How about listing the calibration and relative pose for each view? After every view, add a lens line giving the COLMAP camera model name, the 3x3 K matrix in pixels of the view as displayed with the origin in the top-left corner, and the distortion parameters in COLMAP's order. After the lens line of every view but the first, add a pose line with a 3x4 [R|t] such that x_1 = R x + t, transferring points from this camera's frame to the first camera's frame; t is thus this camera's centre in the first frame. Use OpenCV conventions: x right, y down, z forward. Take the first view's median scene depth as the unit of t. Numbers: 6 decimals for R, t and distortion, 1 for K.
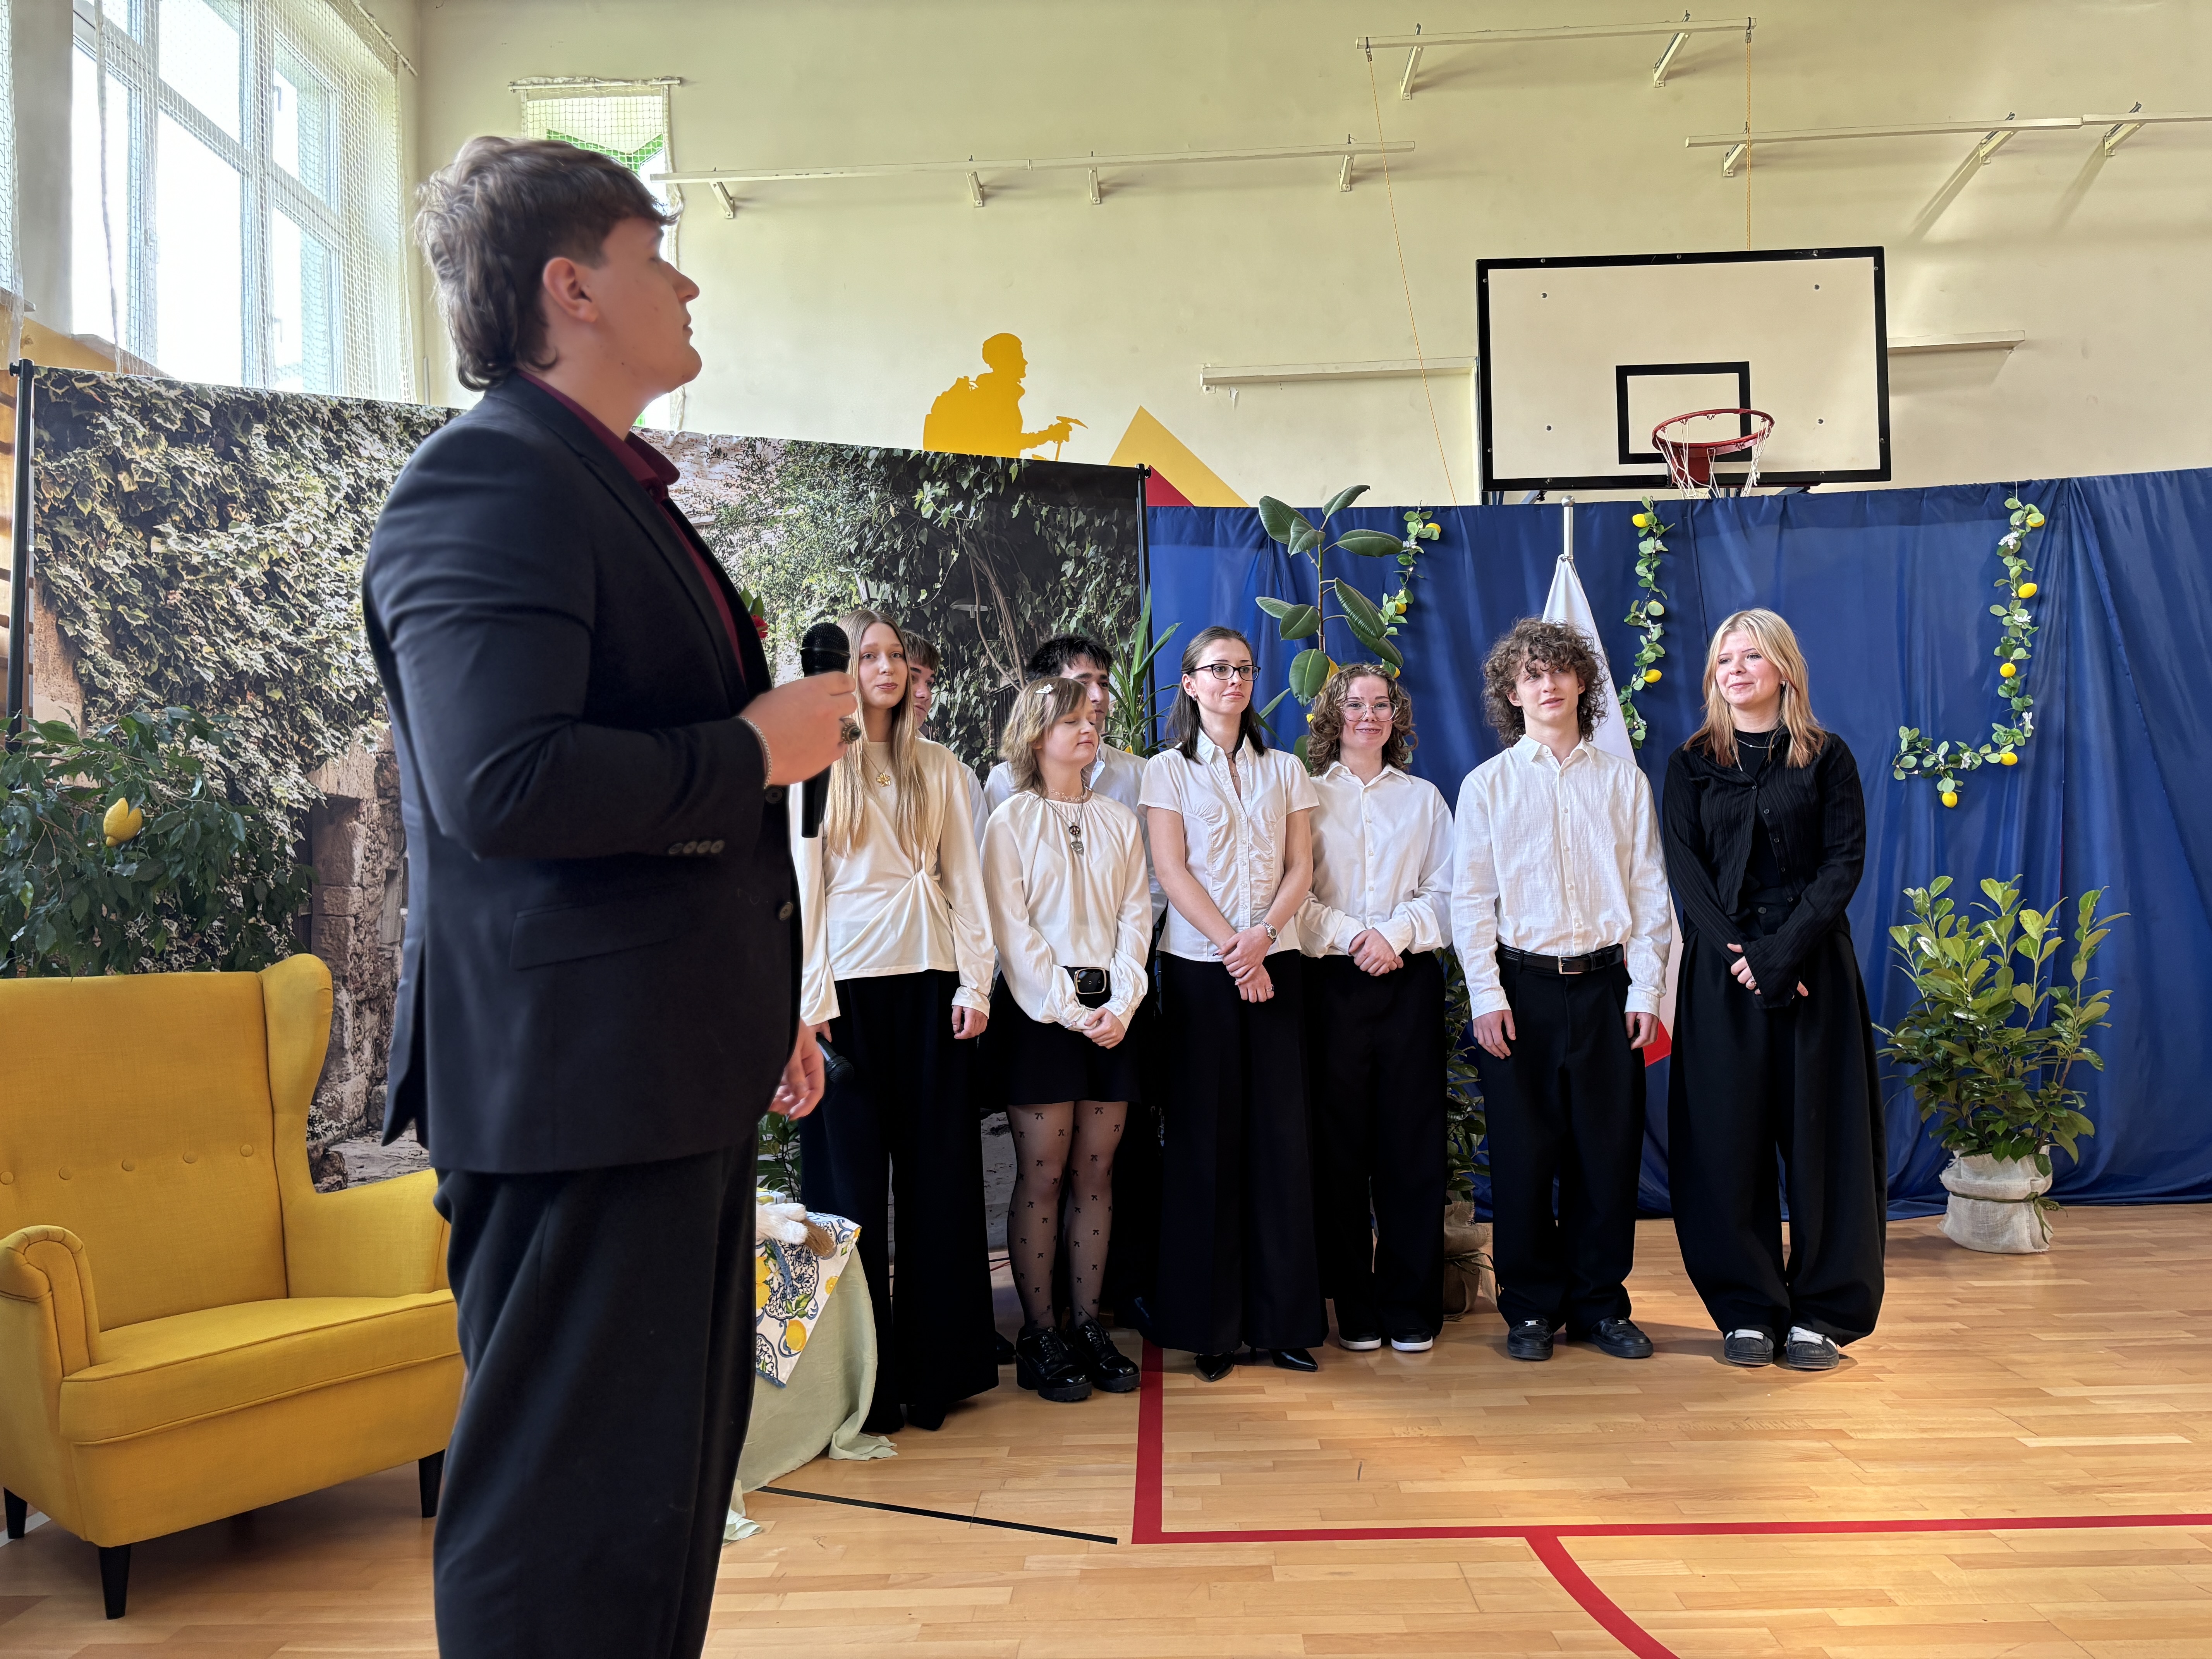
lens RADIAL K [[1705.5, 0, 1094.9], [0, 1705.5, 834.7], [0, 0, 1]] dist [0.012046, 0.002071]
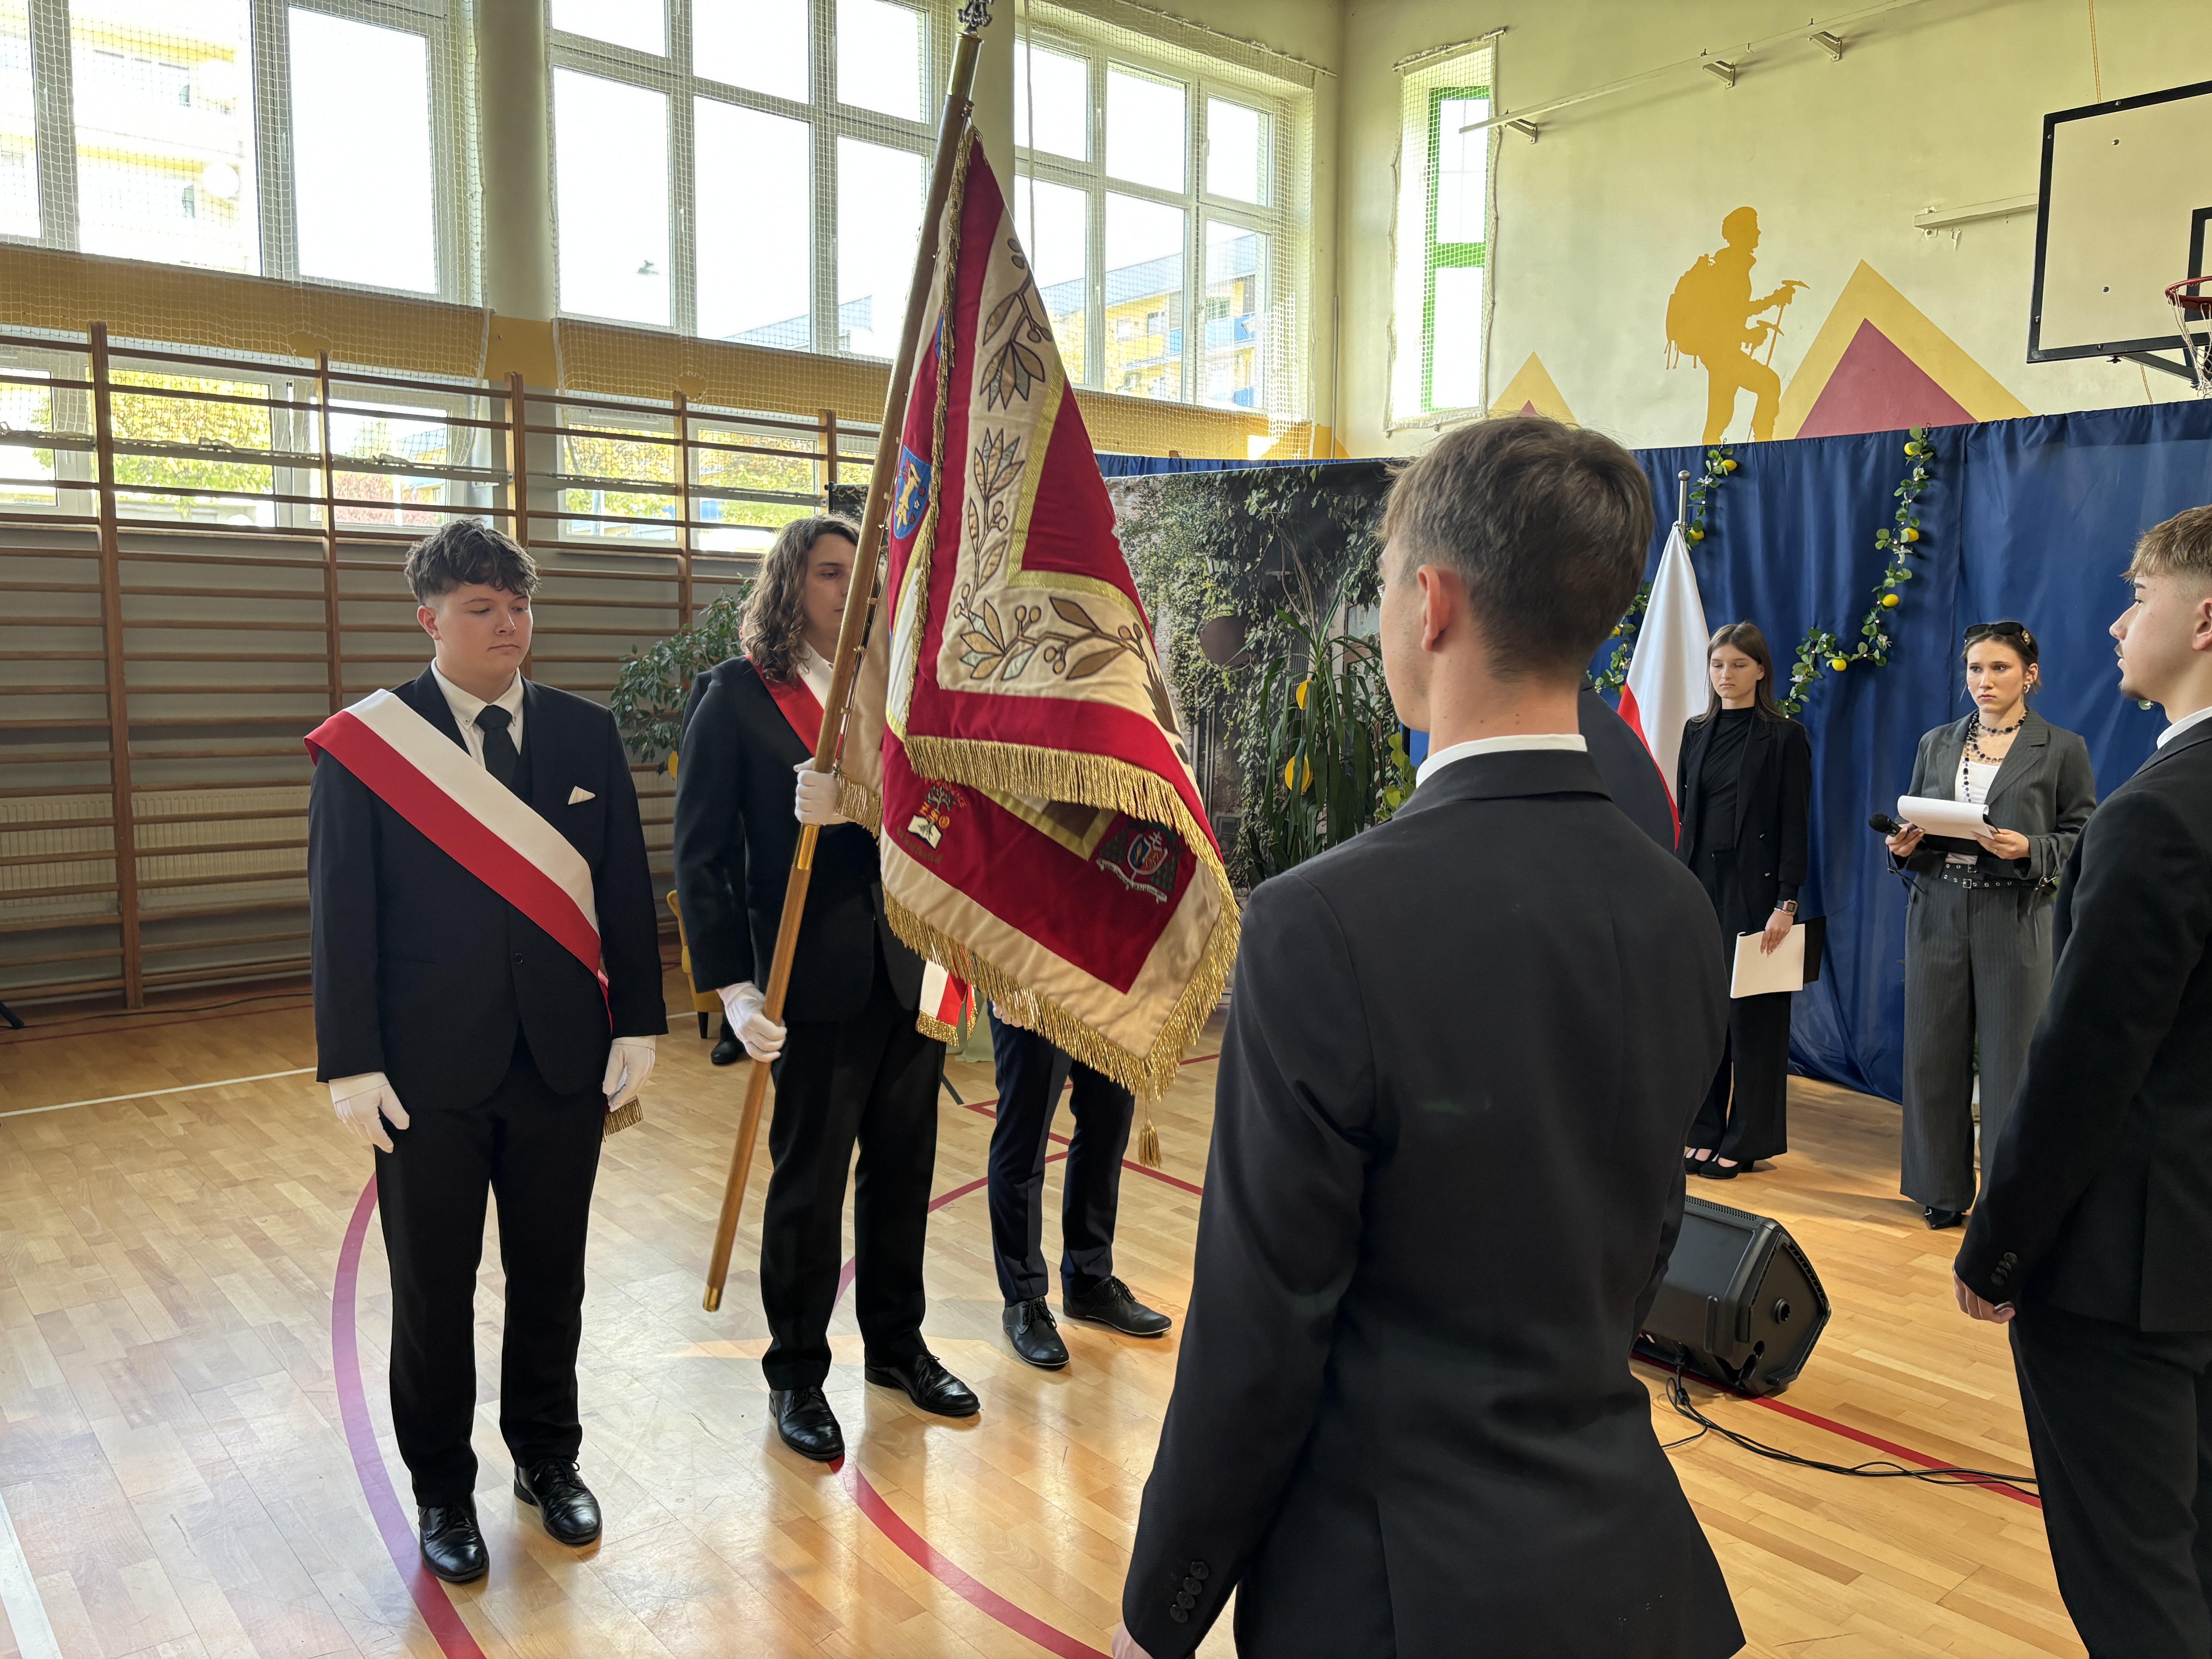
lens RADIAL K [[1666.1, 0, 1099.0], [0, 1666.1, 823.2], [0, 0, 1]] dist [0.025640, -0.005937]
pose [[0.662909, 0.110107, -0.740559, 0.830957], [0.017556, 0.986569, 0.162400, -0.139864], [0.748494, -0.120658, 0.652073, -0.090836]]
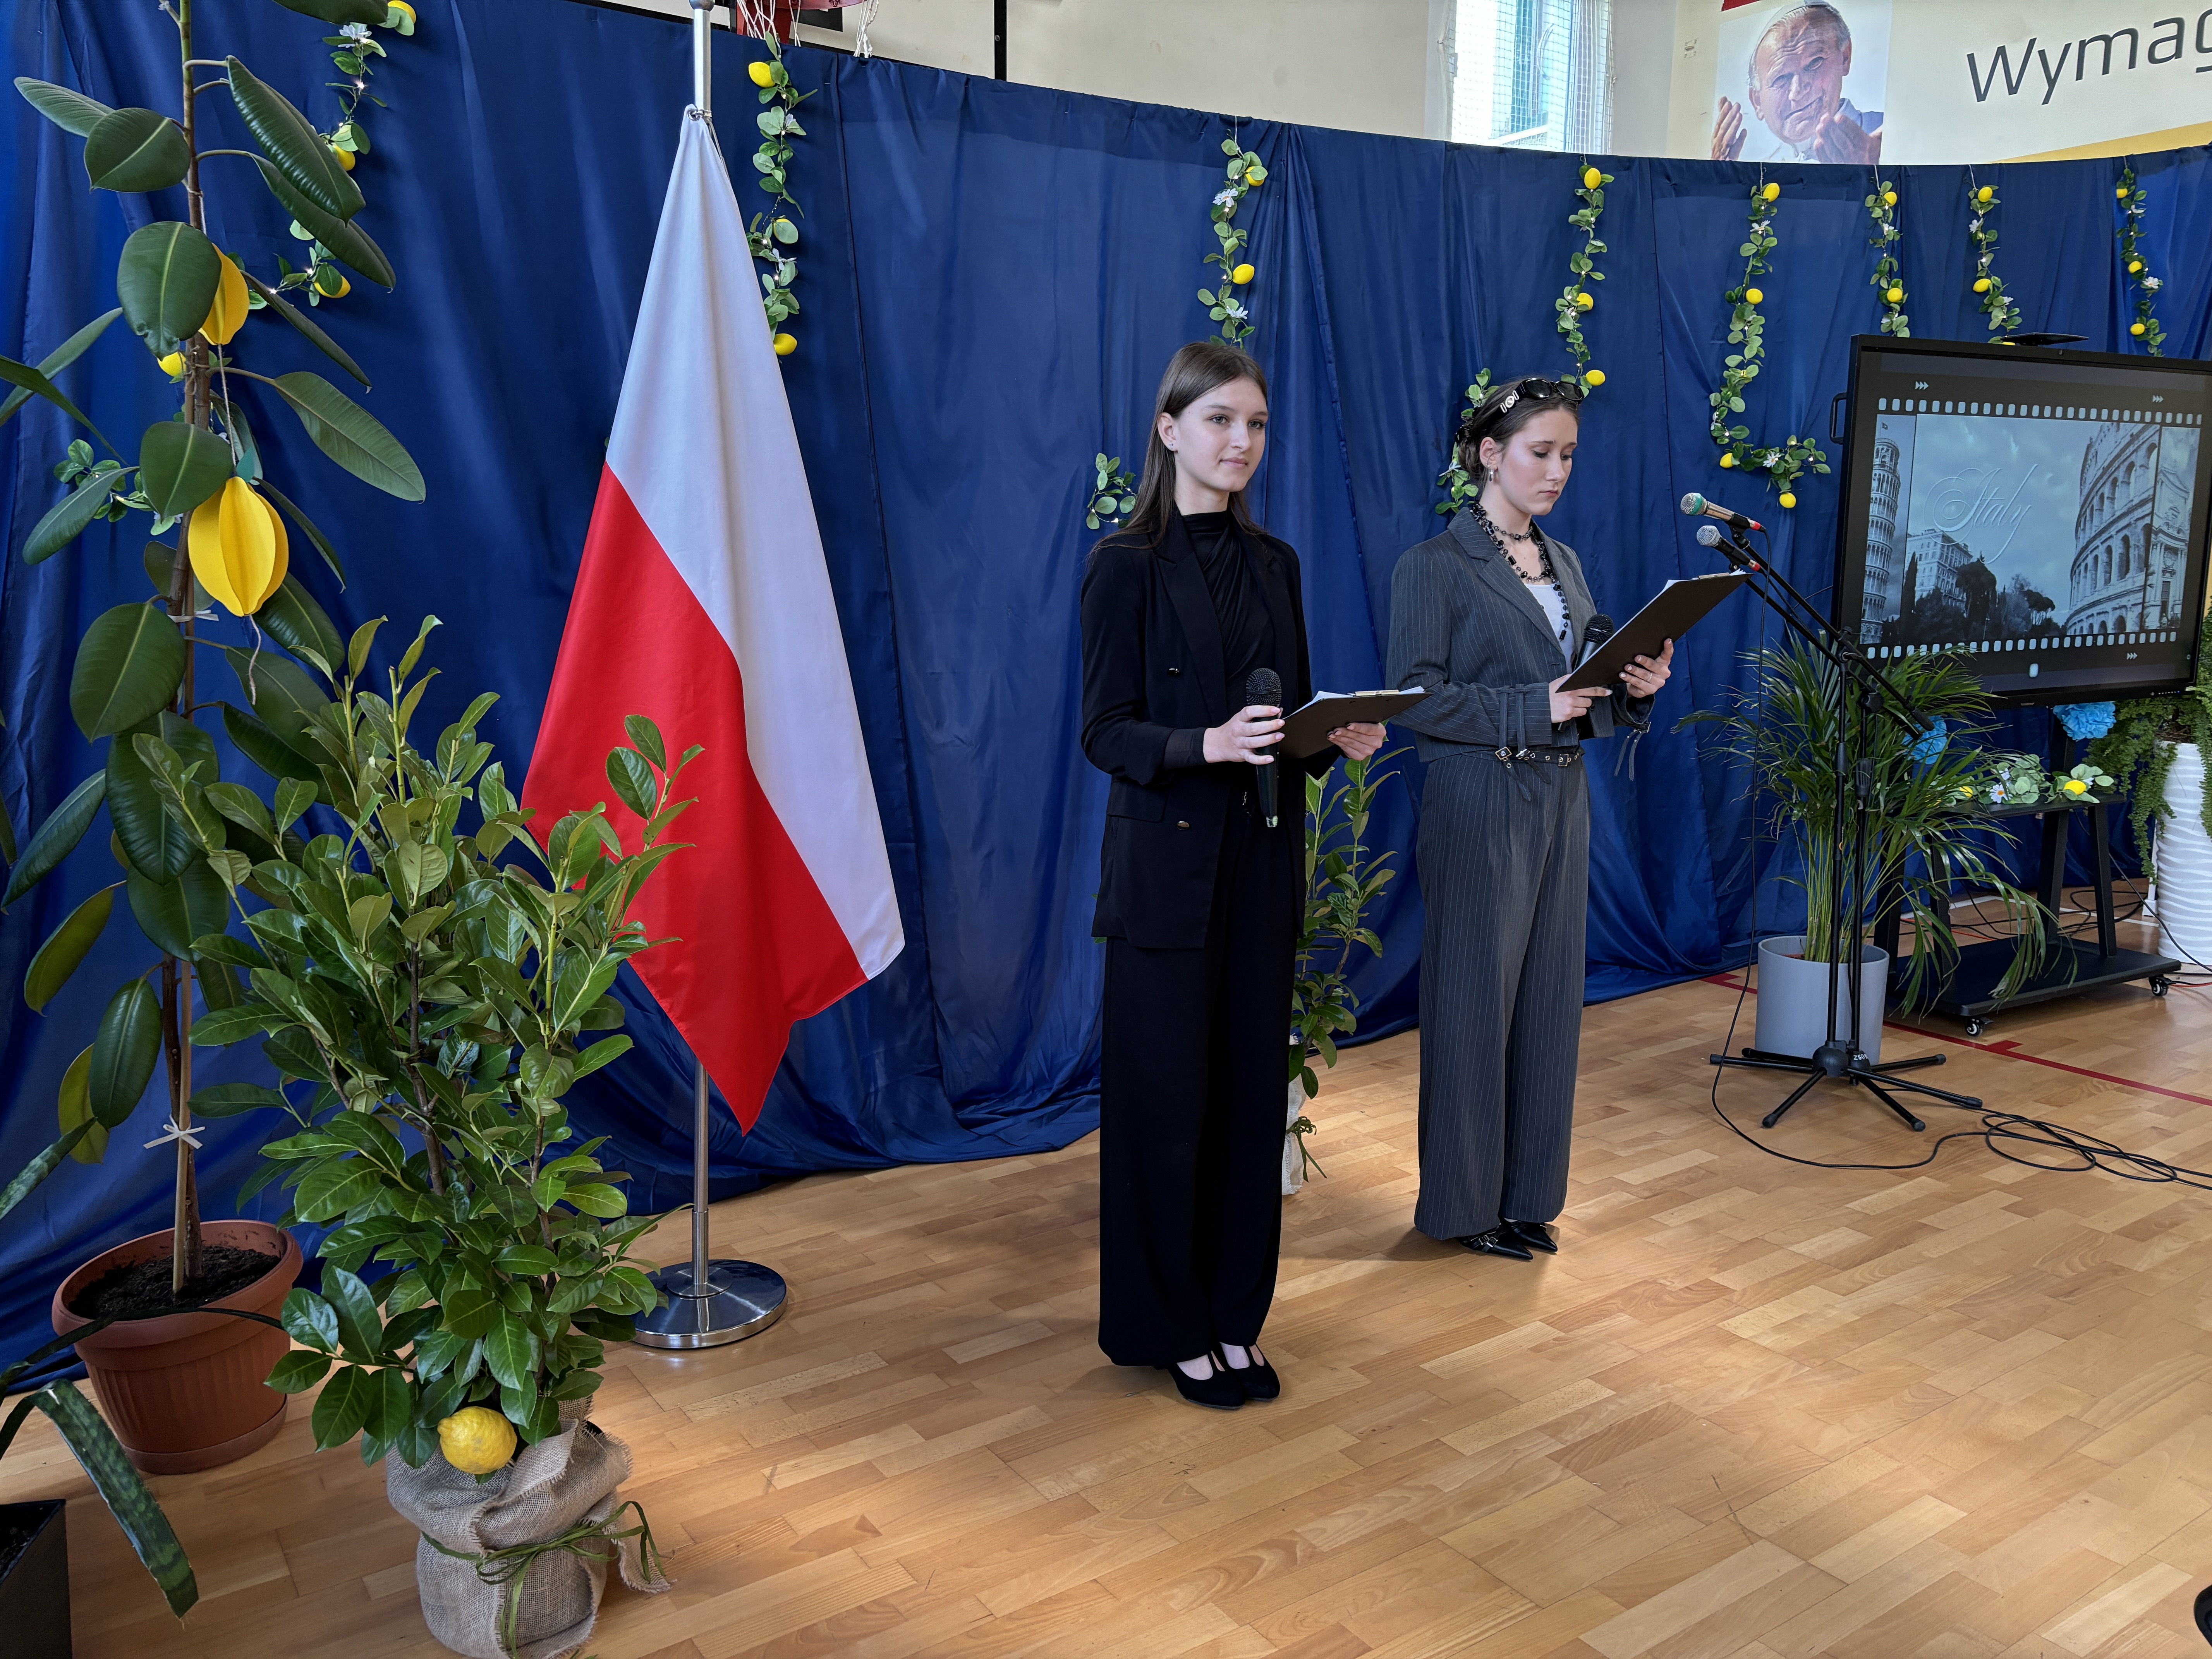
lens RADIAL K [[1705.5, 0, 1094.9], [0, 1705.5, 834.7], [0, 0, 1]] dist [0.012046, 0.002071]
pose [[0.802457, -0.073585, 0.592155, 0.039412], [-0.051322, 0.980179, 0.191353, -0.045086], [-0.594498, -0.183943, 0.782775, 0.433588]]
